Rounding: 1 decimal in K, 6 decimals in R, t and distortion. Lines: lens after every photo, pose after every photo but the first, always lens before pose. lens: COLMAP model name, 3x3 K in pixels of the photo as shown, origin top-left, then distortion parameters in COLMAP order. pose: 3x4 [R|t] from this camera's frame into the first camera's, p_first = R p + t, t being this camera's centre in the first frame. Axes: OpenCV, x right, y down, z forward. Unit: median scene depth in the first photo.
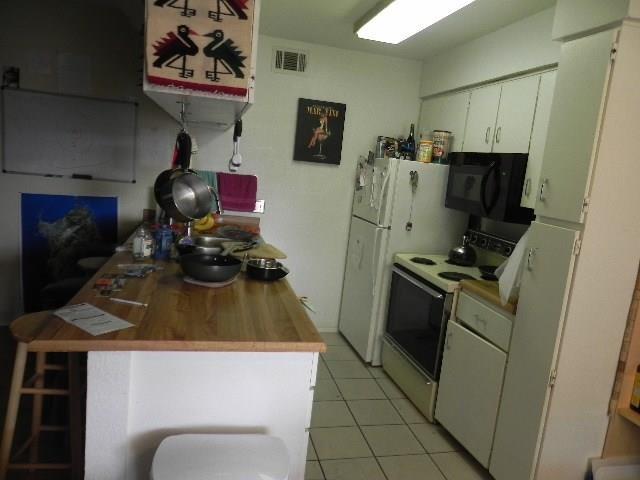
lens RADIAL K [[477.0, 0, 326.9], [0, 477.0, 243.7], [0, 0, 1]] dist [-0.014084, 0.003013]
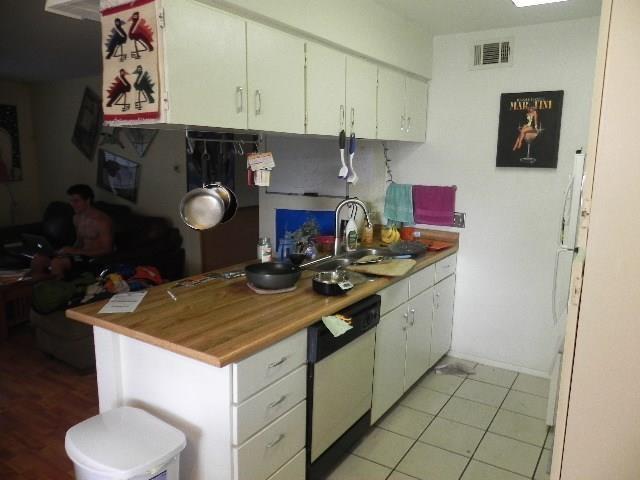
lens RADIAL K [[477.0, 0, 326.6], [0, 477.0, 240.9], [0, 0, 1]] dist [-0.014084, 0.003013]
pose [[0.700694, 0.034276, -0.712638, 0.610473], [-0.061217, 0.998050, -0.012187, -0.022382], [0.710831, 0.052165, 0.701426, 0.344532]]
